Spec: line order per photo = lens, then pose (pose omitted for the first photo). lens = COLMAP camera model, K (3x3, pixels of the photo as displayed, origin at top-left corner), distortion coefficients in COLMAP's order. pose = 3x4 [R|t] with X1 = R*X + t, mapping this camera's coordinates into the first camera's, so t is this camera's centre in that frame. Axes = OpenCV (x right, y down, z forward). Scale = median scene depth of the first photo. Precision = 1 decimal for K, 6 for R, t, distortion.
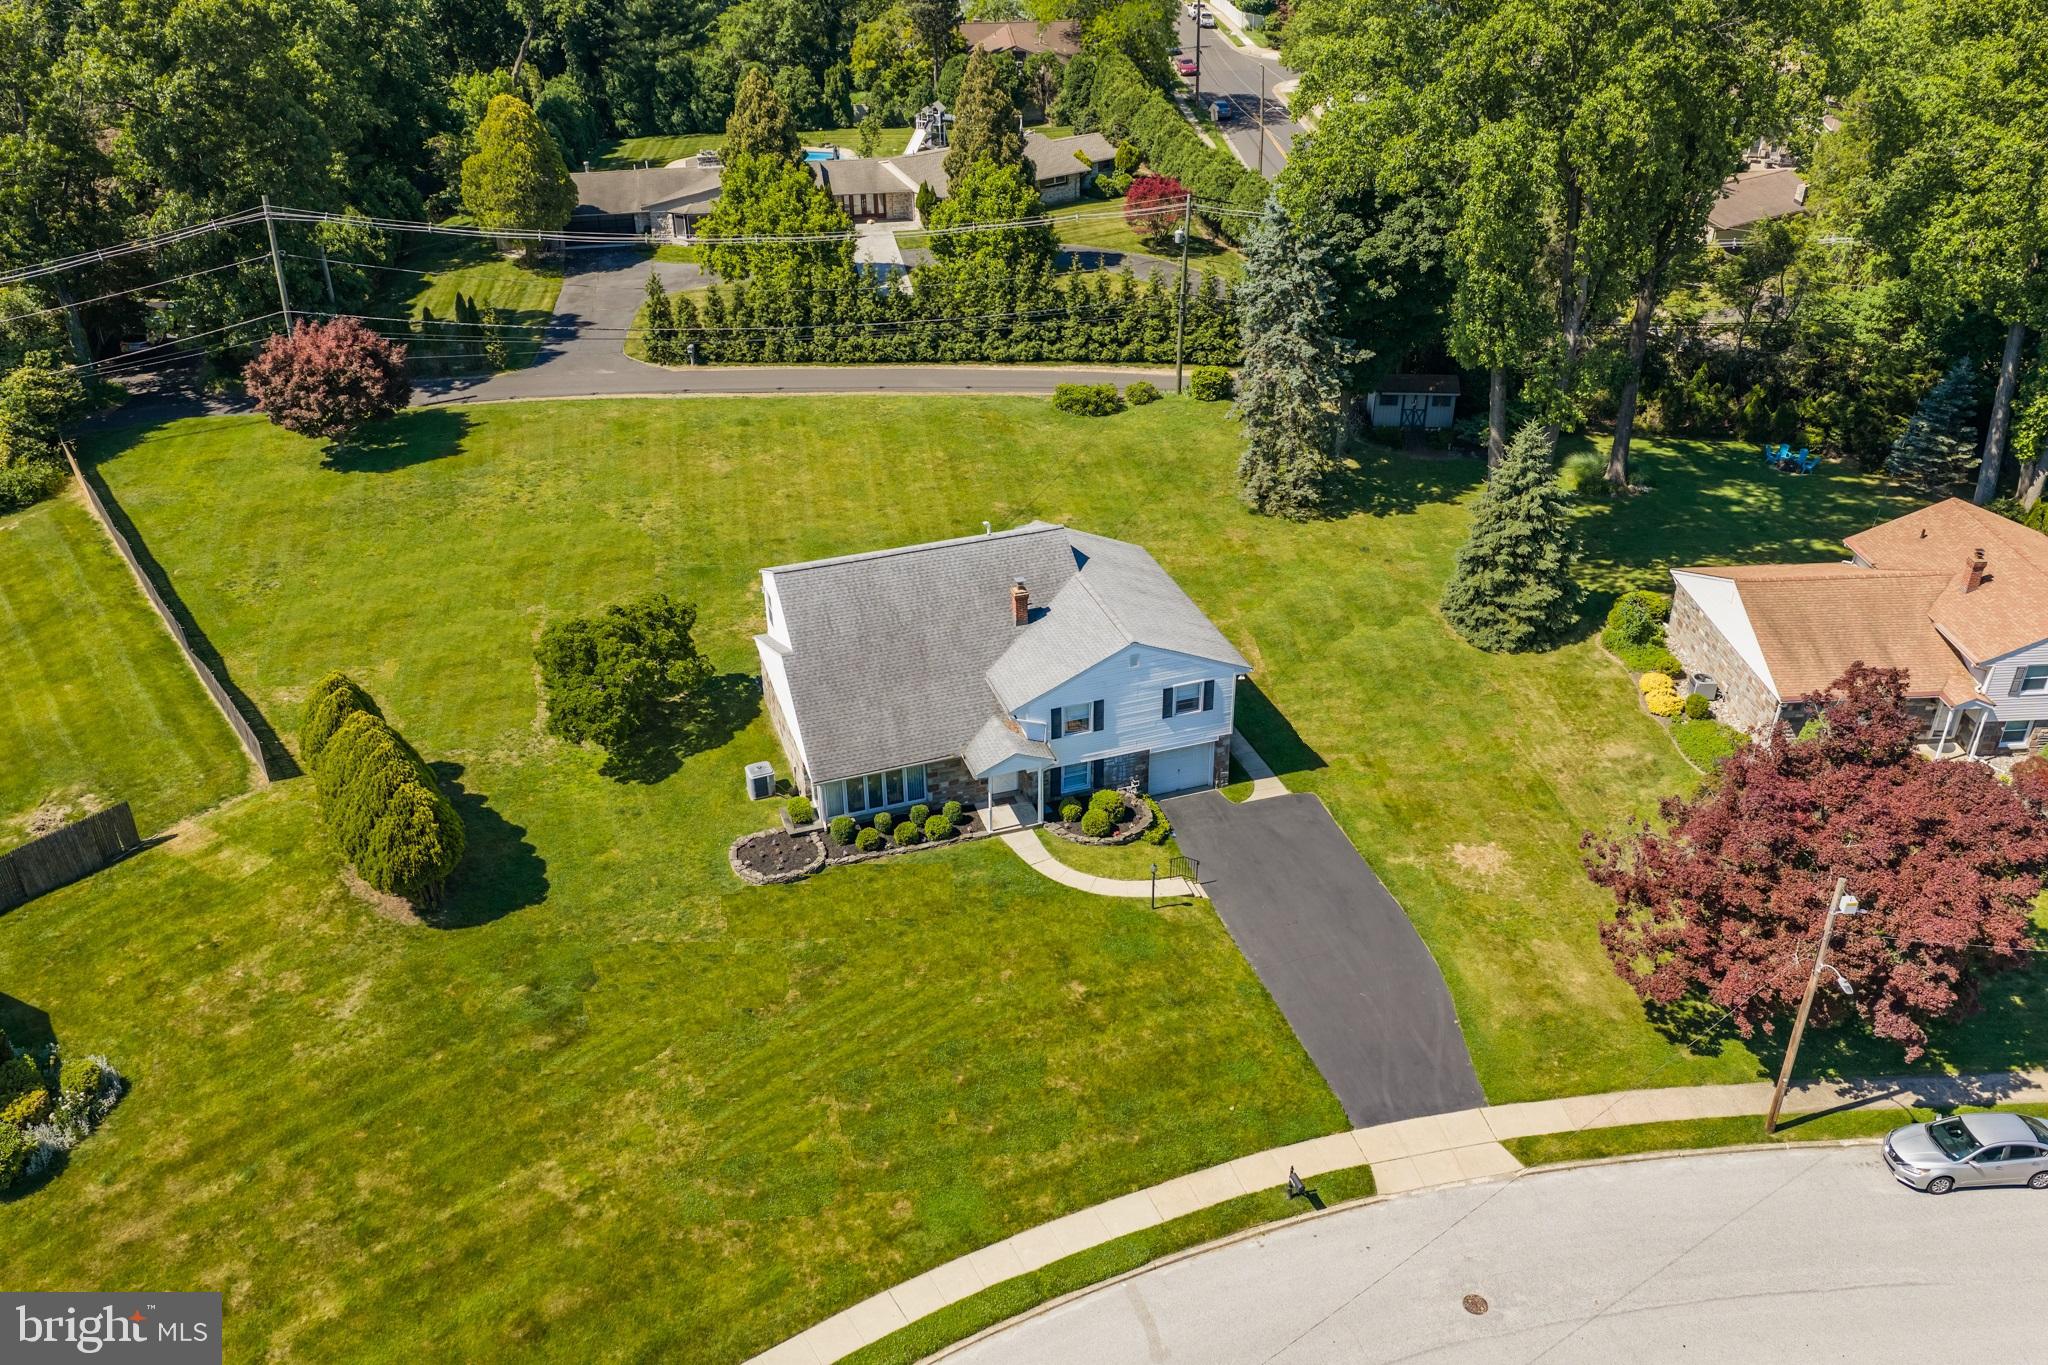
lens RADIAL K [[1712.5, 0, 997.3], [0, 1712.5, 676.0], [0, 0, 1]] dist [-0.014163, -0.011836]
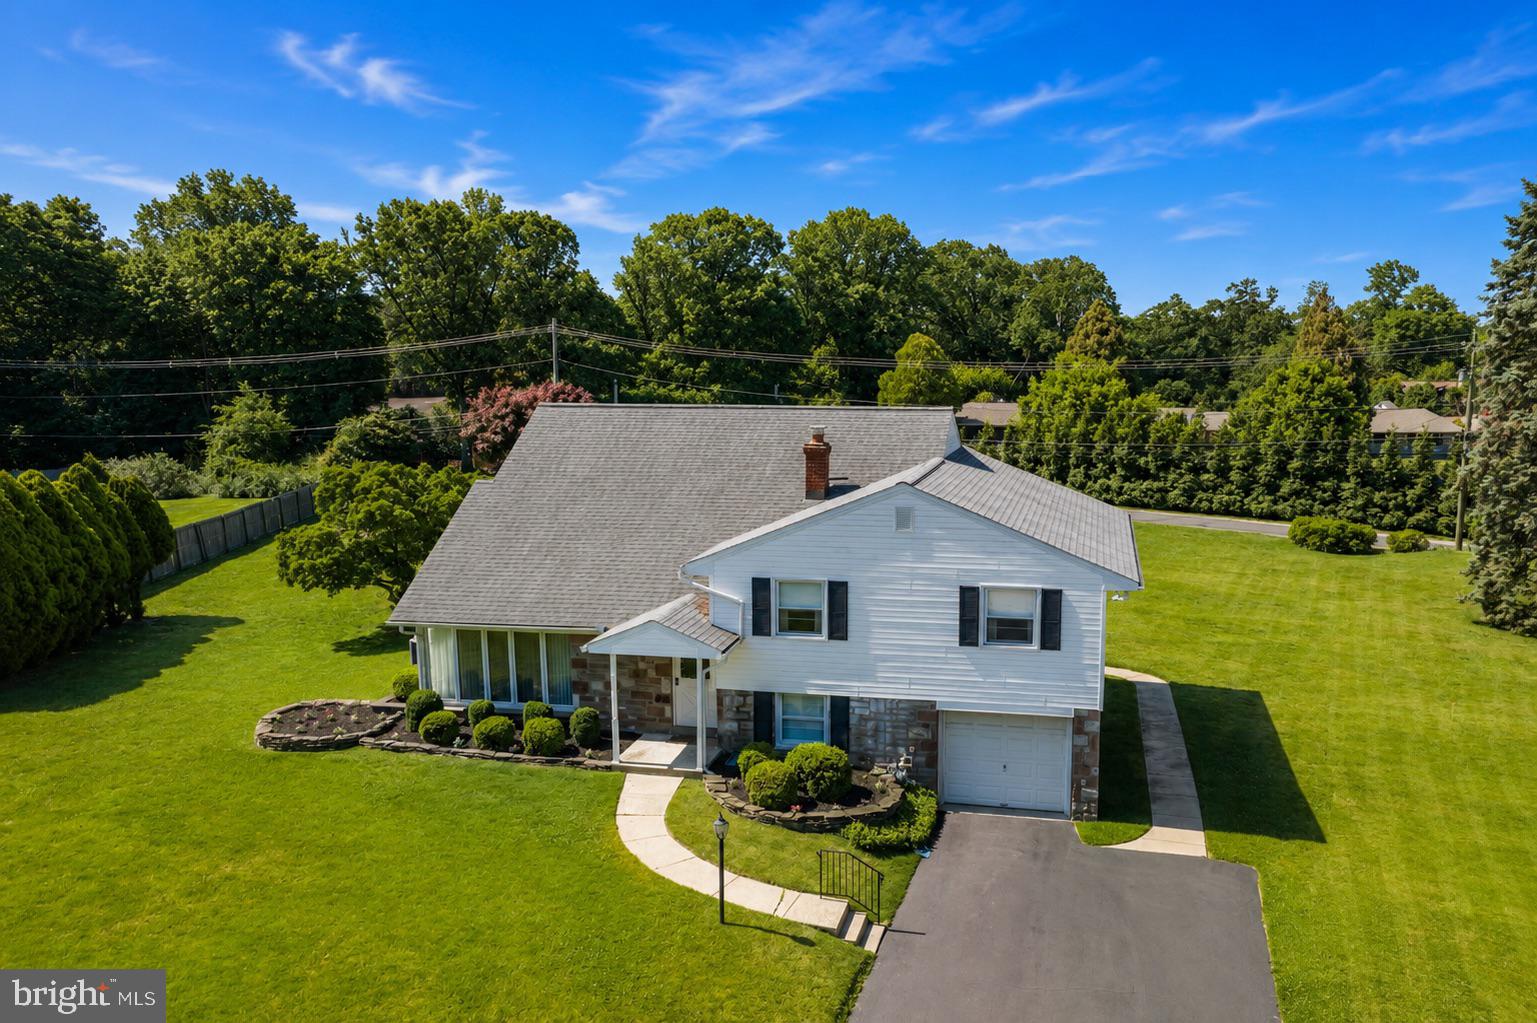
lens RADIAL K [[1285.2, 0, 748.5], [0, 1285.2, 506.7], [0, 0, 1]] dist [-0.014163, -0.011836]
pose [[0.846898, 0.087726, -0.524469, 0.150829], [-0.252927, 0.934040, -0.252185, 0.062739], [0.467751, 0.346228, 0.813225, 0.362928]]
